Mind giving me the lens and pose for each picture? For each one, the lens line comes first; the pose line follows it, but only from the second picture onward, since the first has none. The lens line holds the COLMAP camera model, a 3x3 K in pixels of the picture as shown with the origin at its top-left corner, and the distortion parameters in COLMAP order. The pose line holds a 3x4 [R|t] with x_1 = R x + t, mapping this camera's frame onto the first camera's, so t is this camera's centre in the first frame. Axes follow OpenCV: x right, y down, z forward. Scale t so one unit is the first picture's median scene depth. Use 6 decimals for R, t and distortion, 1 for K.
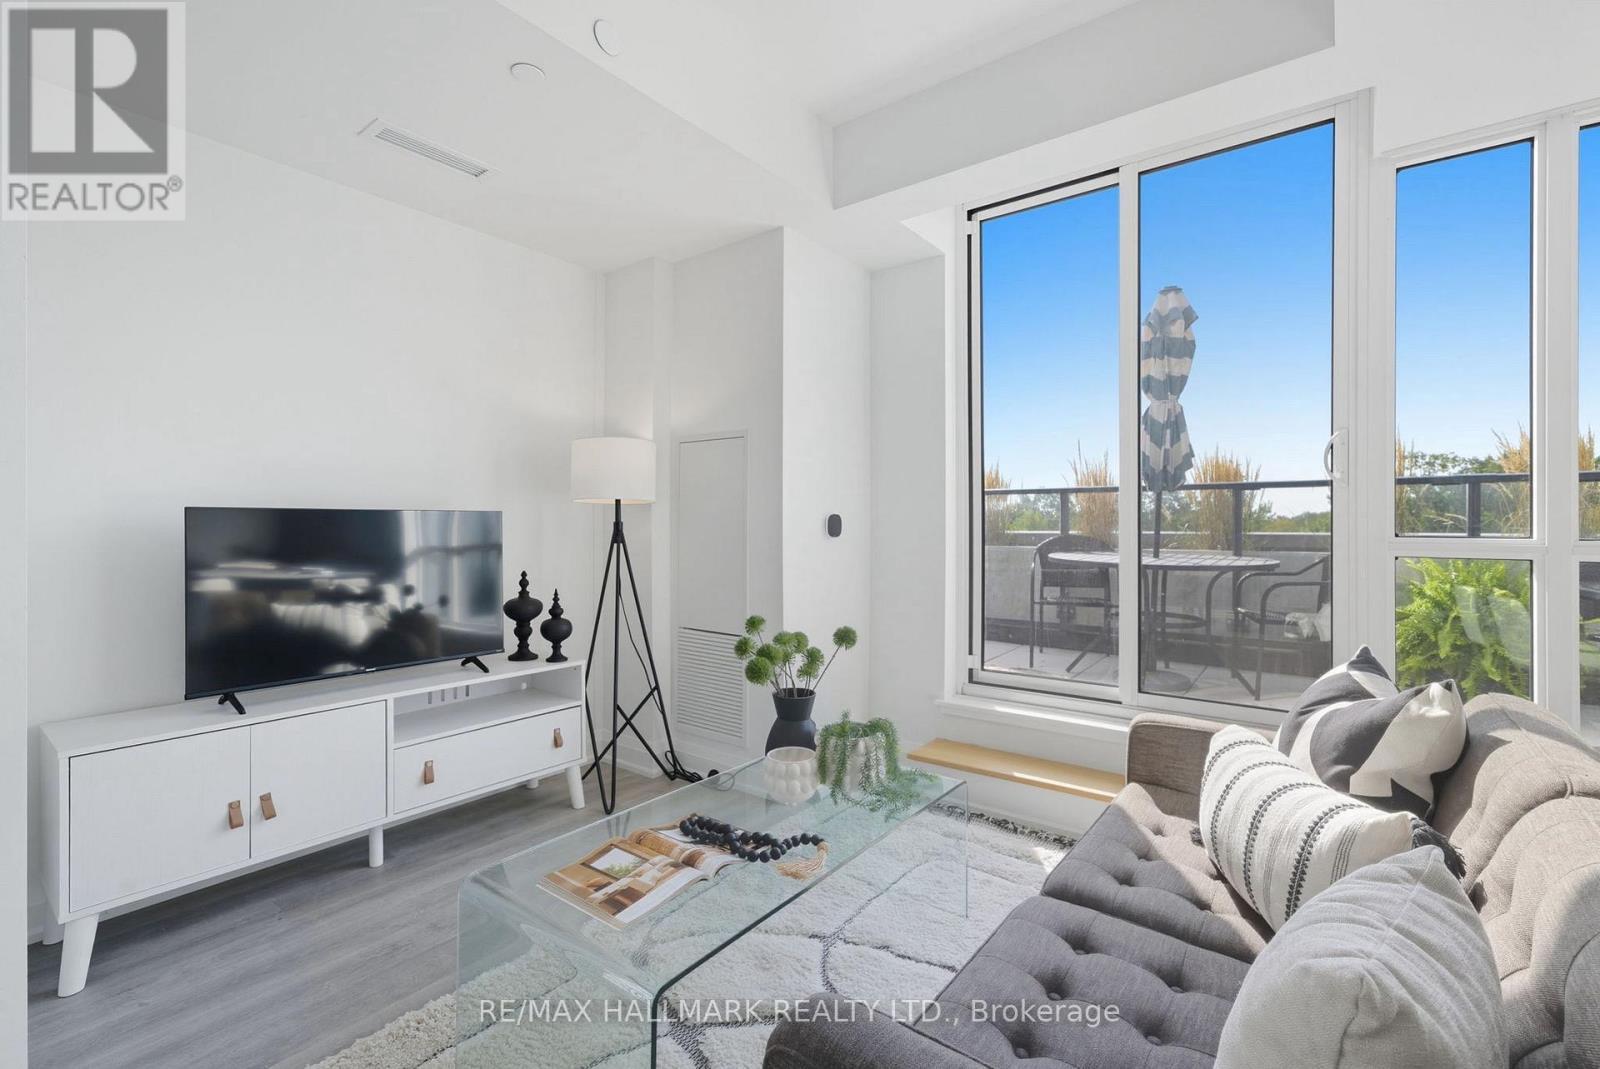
lens RADIAL K [[705.8, 0, 800.0], [0, 705.8, 534.5], [0, 0, 1]] dist [-0.038674, 0.022814]
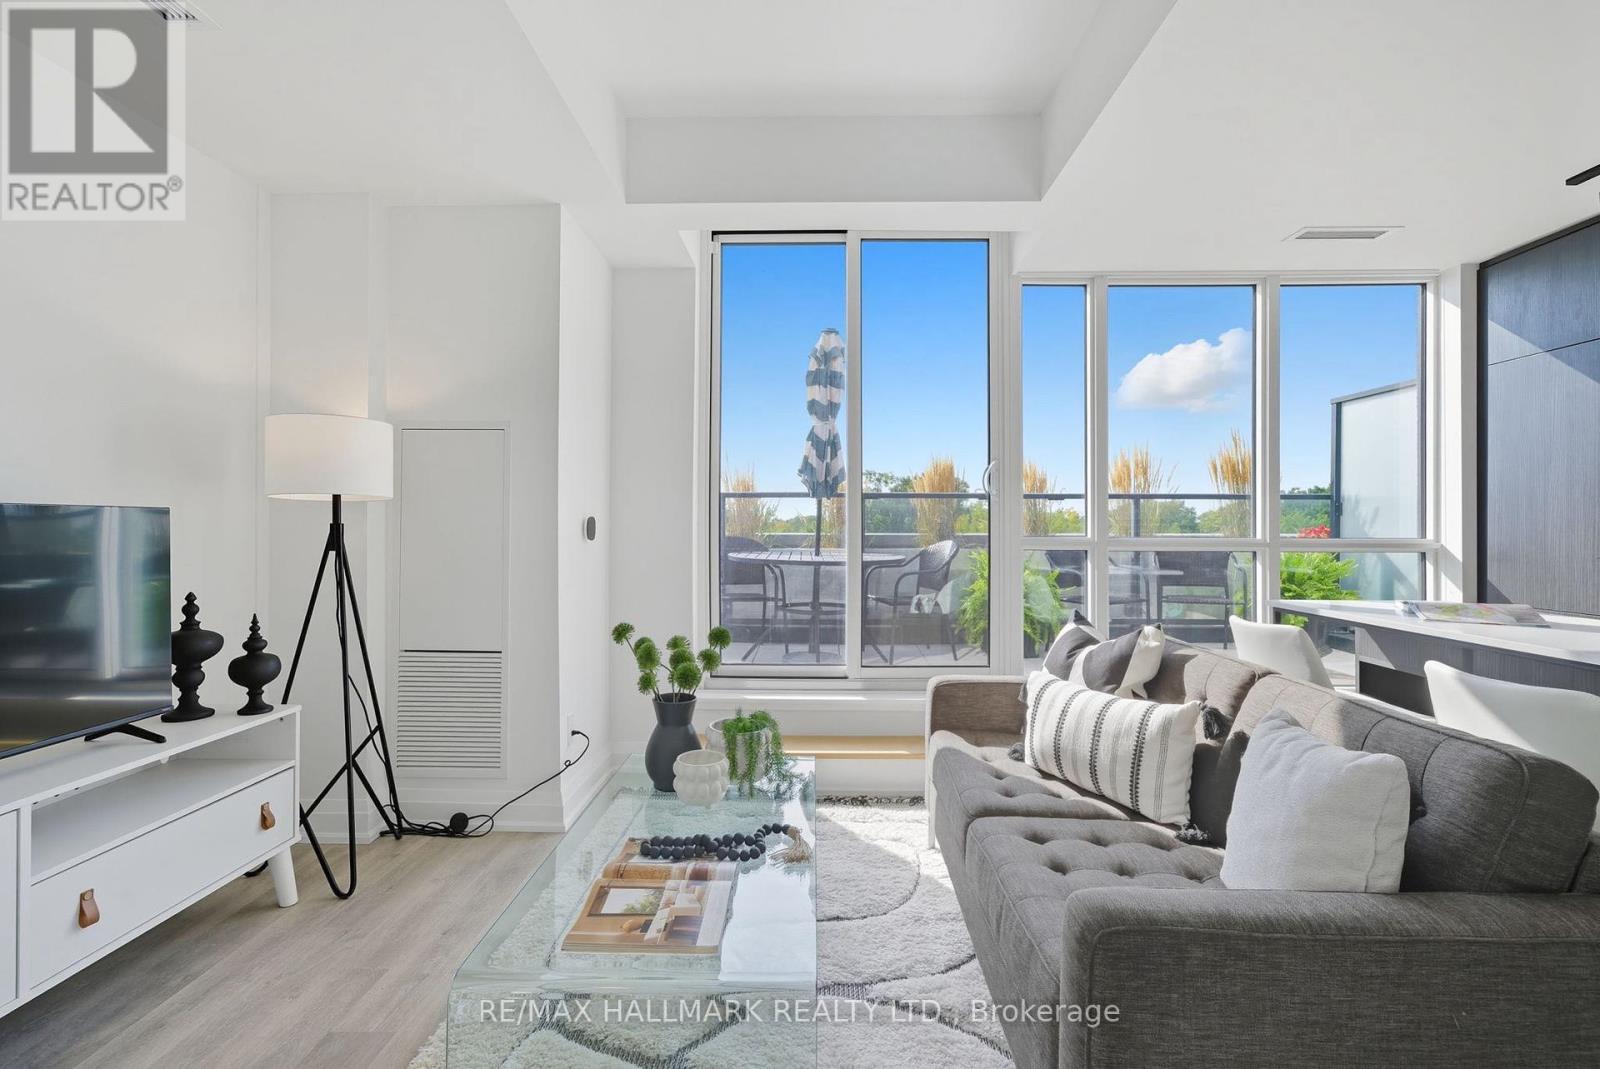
lens RADIAL K [[714.6, 0, 802.6], [0, 714.6, 527.1], [0, 0, 1]] dist [-0.024737, 0.009351]
pose [[0.807151, 0.000653, 0.590344, -0.319045], [0.006852, 0.999922, -0.010475, -0.002210], [-0.590305, 0.012500, 0.807084, 0.060960]]
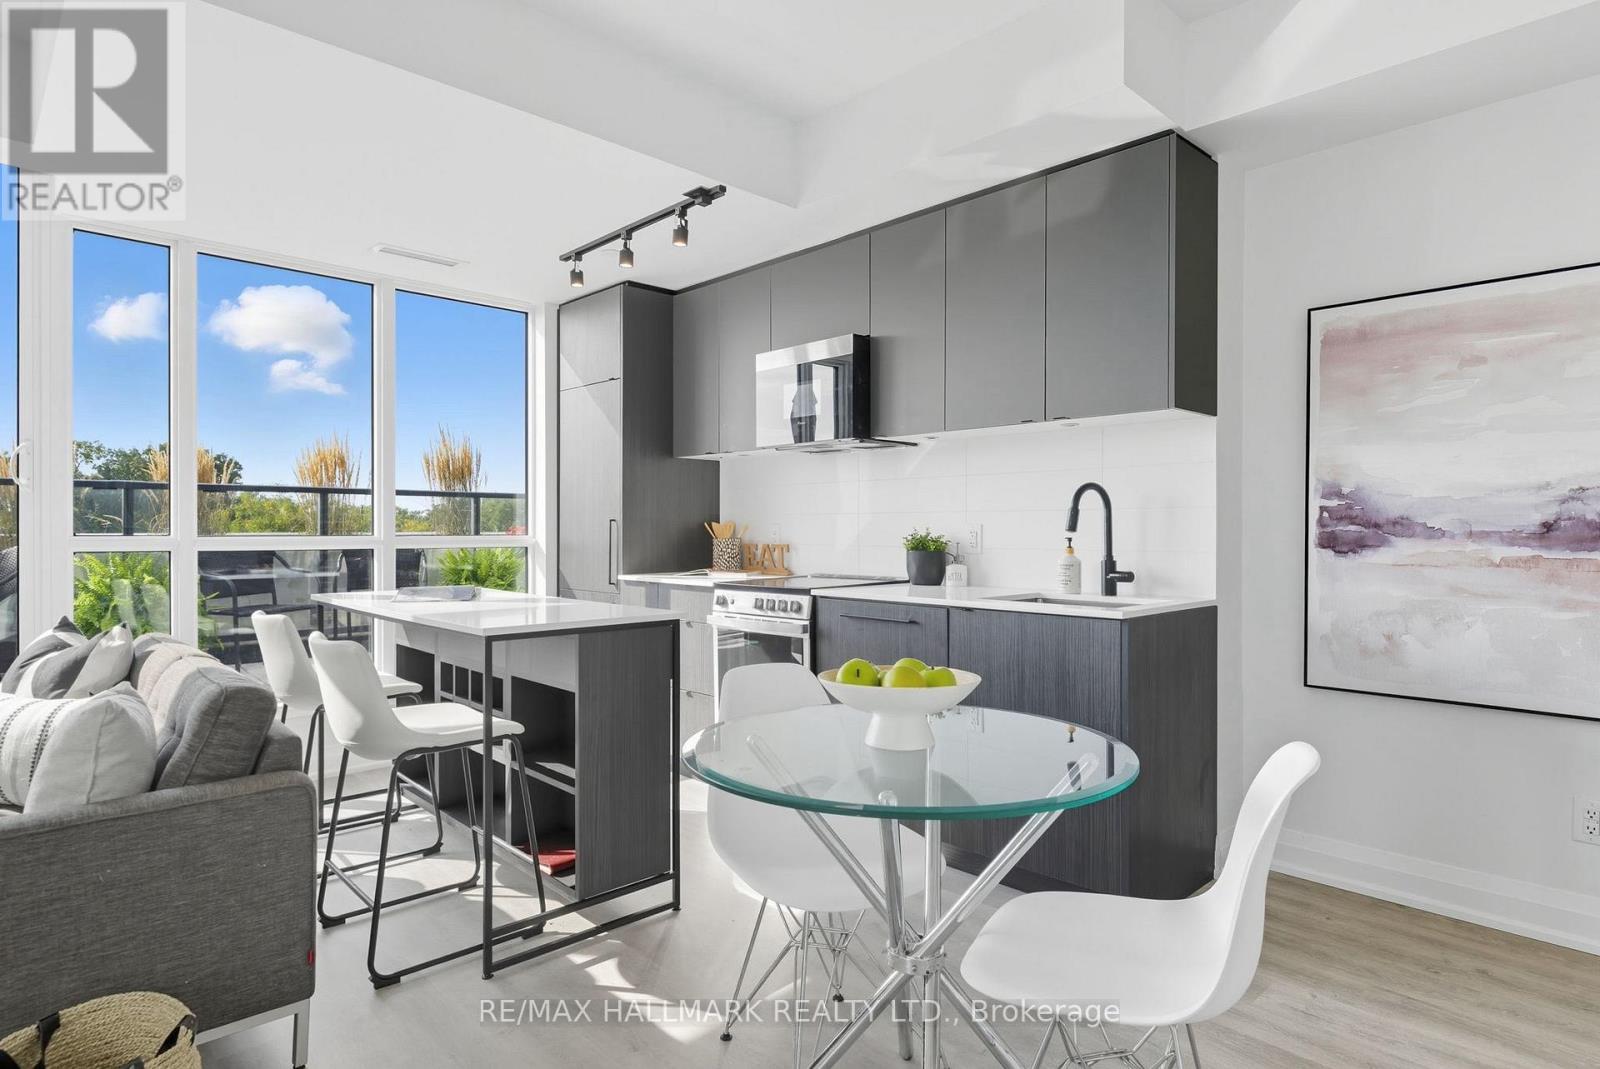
lens RADIAL K [[889.5, 0, 803.7], [0, 889.5, 526.1], [0, 0, 1]] dist [0.004117, 0.001038]
pose [[0.145043, 0.002788, 0.989421, -0.386118], [0.009239, 0.999949, -0.004172, 0.004483], [-0.989382, 0.009746, 0.145009, -0.376199]]
